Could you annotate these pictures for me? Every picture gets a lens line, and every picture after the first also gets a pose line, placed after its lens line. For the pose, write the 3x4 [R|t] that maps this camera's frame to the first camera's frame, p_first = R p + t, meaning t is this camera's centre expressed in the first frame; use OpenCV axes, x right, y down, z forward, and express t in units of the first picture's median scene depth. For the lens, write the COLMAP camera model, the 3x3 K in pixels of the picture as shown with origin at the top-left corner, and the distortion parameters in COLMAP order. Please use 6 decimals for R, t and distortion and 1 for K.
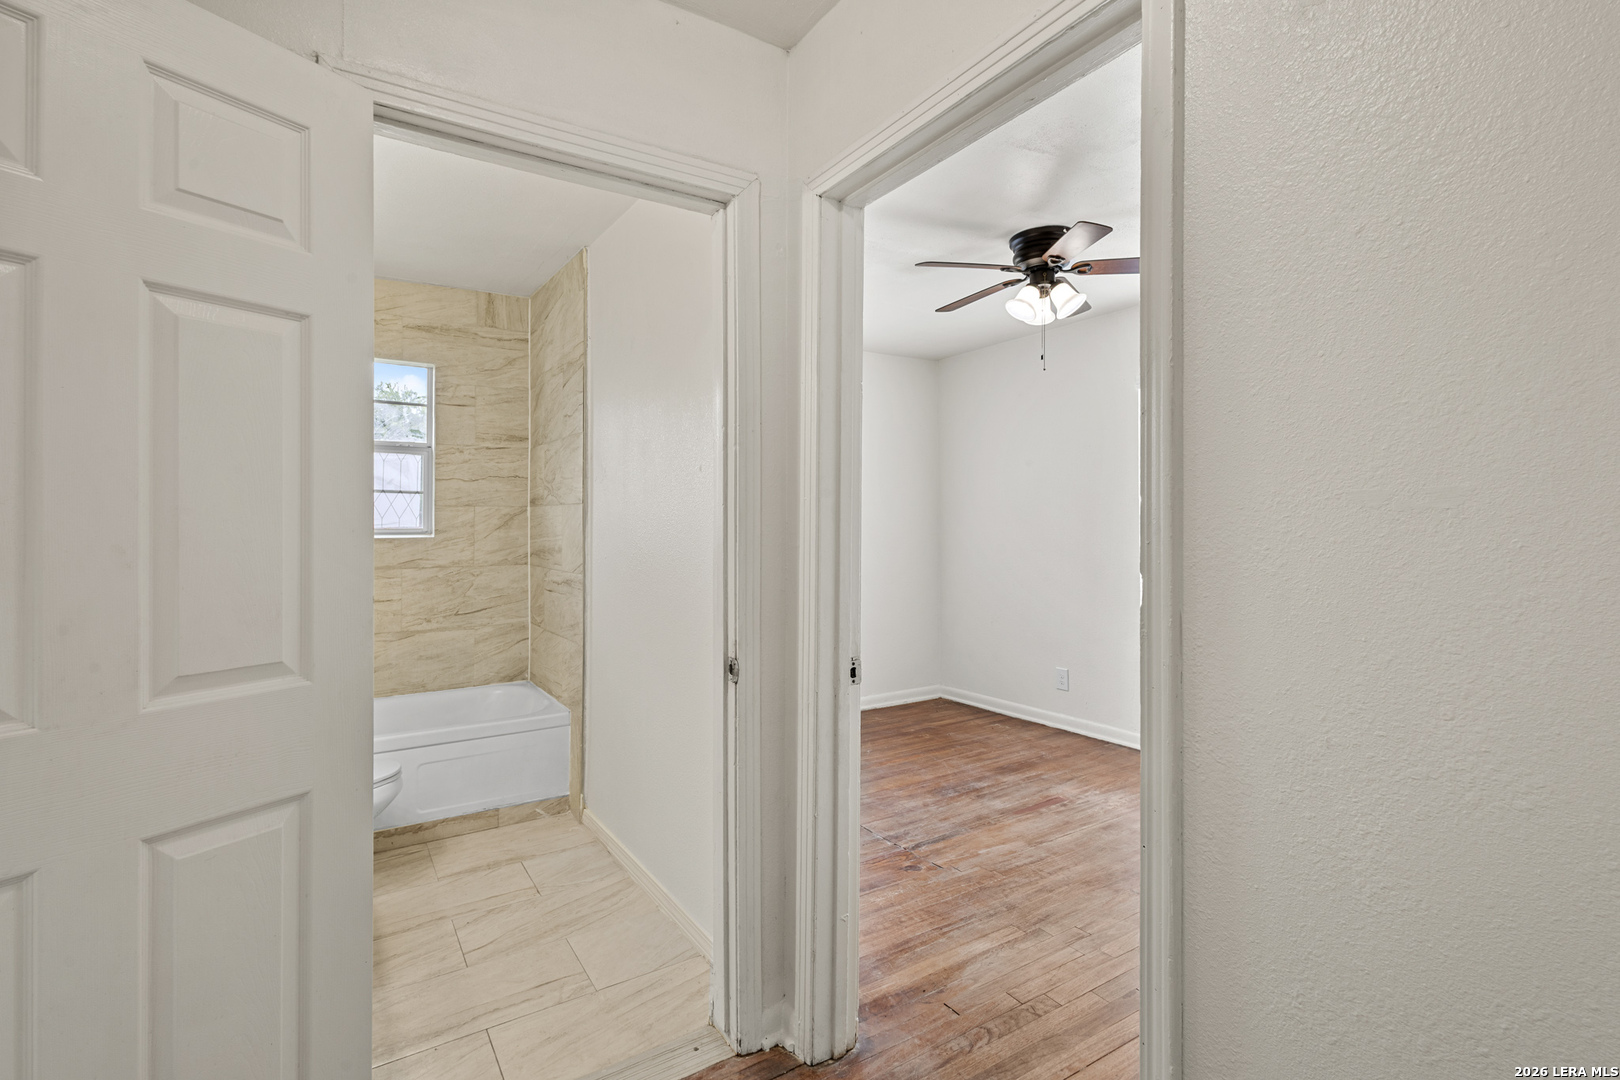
lens RADIAL K [[756.4, 0, 801.0], [0, 756.4, 525.3], [0, 0, 1]] dist [0.005645, -0.000725]
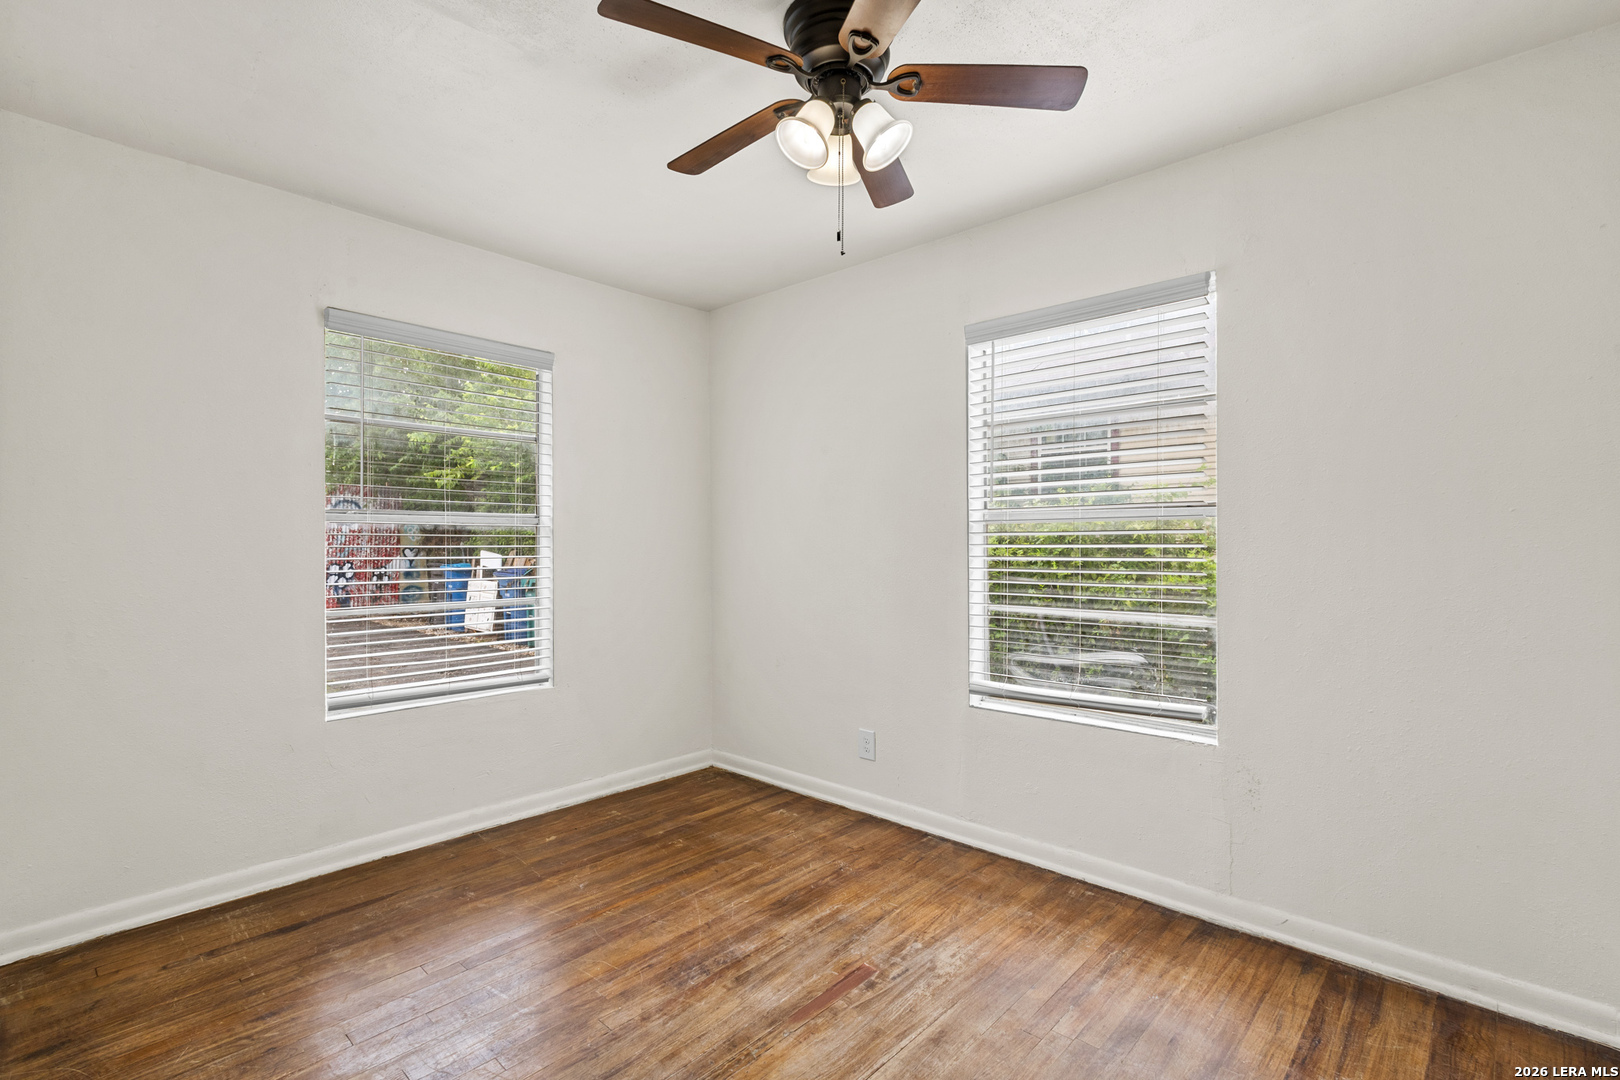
lens RADIAL K [[756.4, 0, 801.0], [0, 756.4, 525.3], [0, 0, 1]] dist [0.005645, -0.000725]
pose [[0.969136, 0.007302, 0.246417, 0.126464], [-0.003964, 0.999894, -0.014042, 0.000894], [-0.246494, 0.012632, 0.969062, 0.379859]]
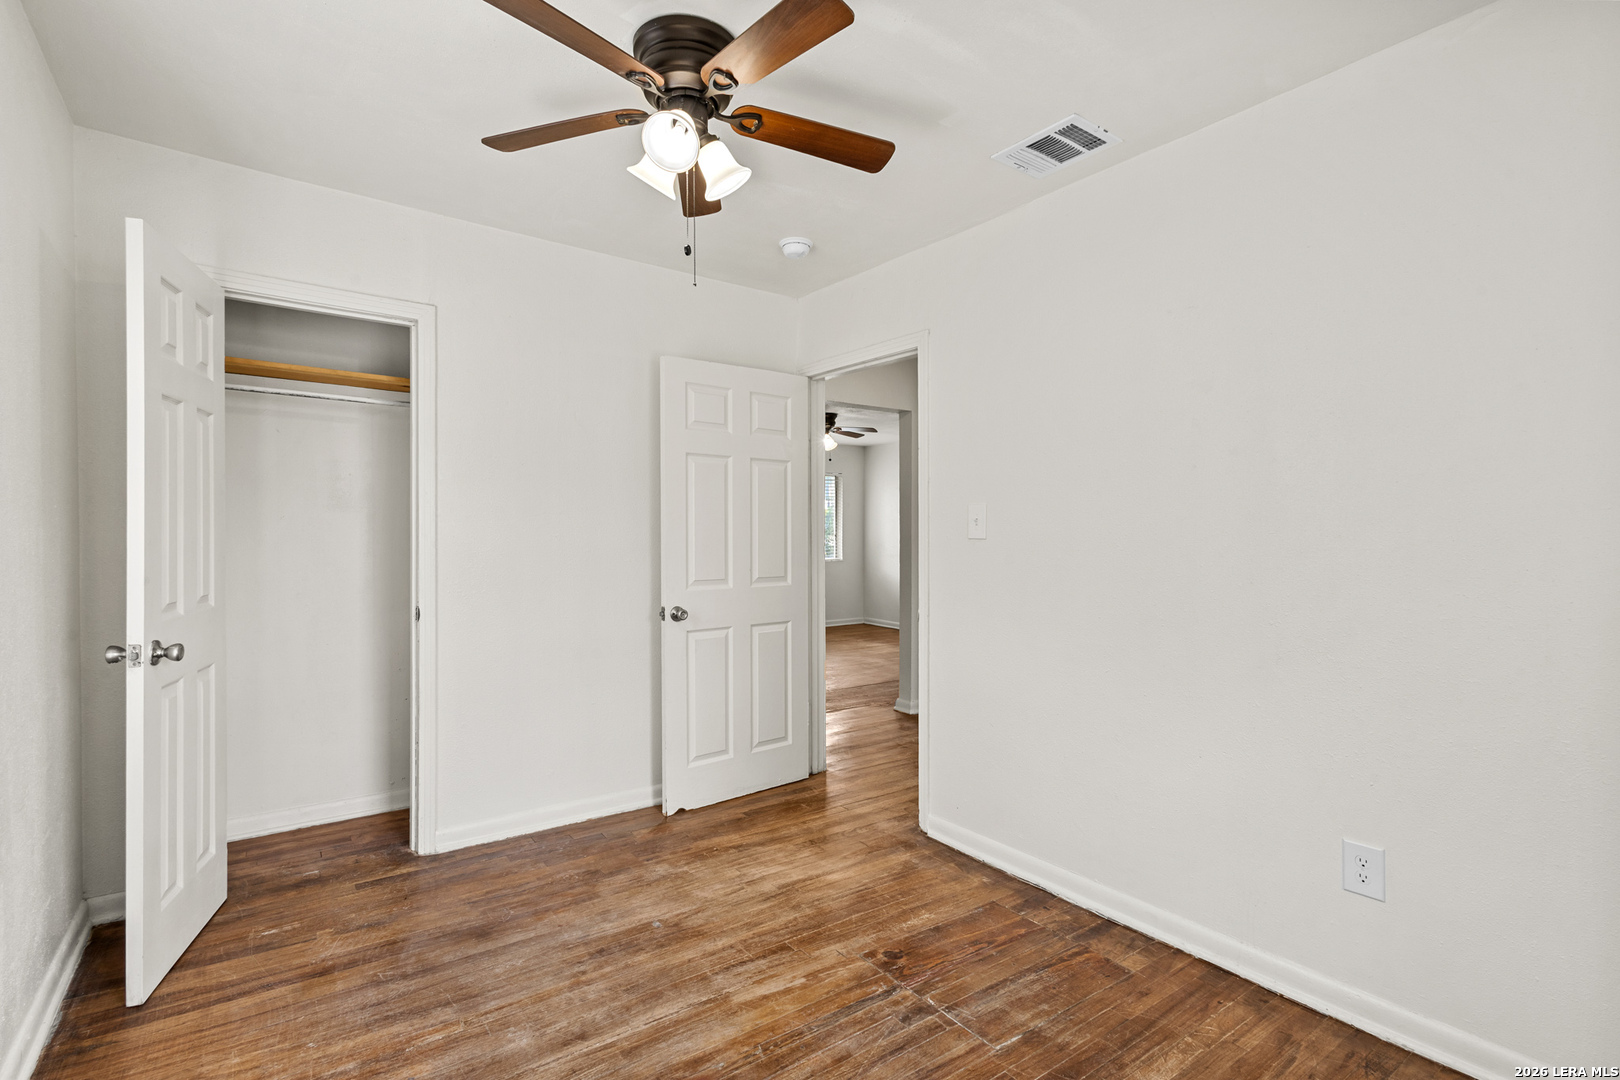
lens RADIAL K [[756.4, 0, 801.0], [0, 756.4, 525.3], [0, 0, 1]] dist [0.005645, -0.000725]
pose [[-0.998891, -0.001632, -0.047054, 0.220473], [-0.001411, 0.999988, -0.004739, -0.003718], [0.047062, -0.004667, -0.998881, 1.395908]]
